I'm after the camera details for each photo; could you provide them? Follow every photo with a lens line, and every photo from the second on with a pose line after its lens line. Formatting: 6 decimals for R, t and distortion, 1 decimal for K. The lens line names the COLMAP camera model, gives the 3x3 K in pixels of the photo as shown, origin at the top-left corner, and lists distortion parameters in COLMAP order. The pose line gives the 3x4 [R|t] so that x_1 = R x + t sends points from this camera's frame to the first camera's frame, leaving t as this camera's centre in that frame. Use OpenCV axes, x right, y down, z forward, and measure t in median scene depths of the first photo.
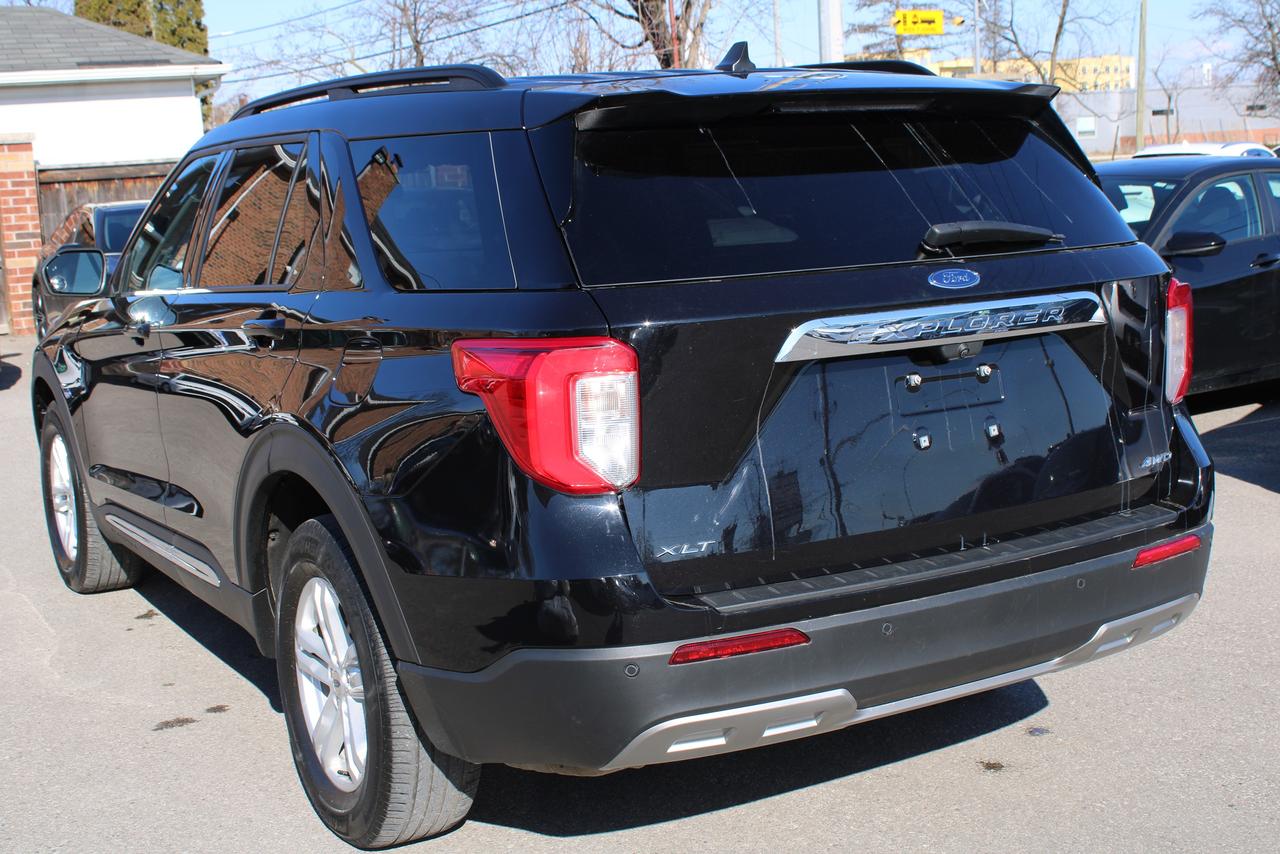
lens RADIAL K [[1670.7, 0, 640.0], [0, 1670.7, 427.0], [0, 0, 1]] dist [-0.039268, -0.016980]
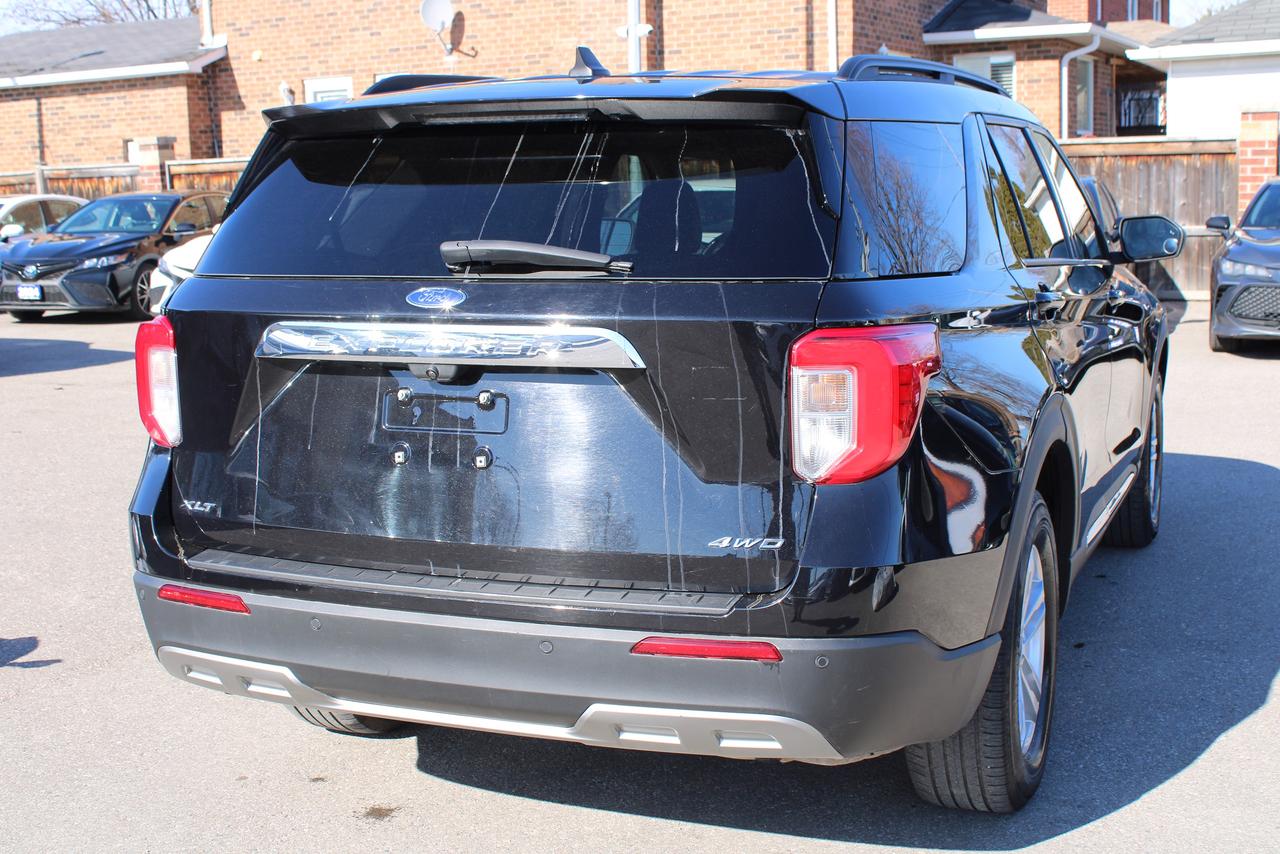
lens RADIAL K [[1670.7, 0, 640.0], [0, 1670.7, 427.0], [0, 0, 1]] dist [-0.039268, -0.016980]
pose [[0.601301, 0.153999, -0.784042, 0.210298], [-0.134309, 0.986770, 0.090813, -0.024133], [0.787654, 0.050698, 0.614029, 0.100880]]
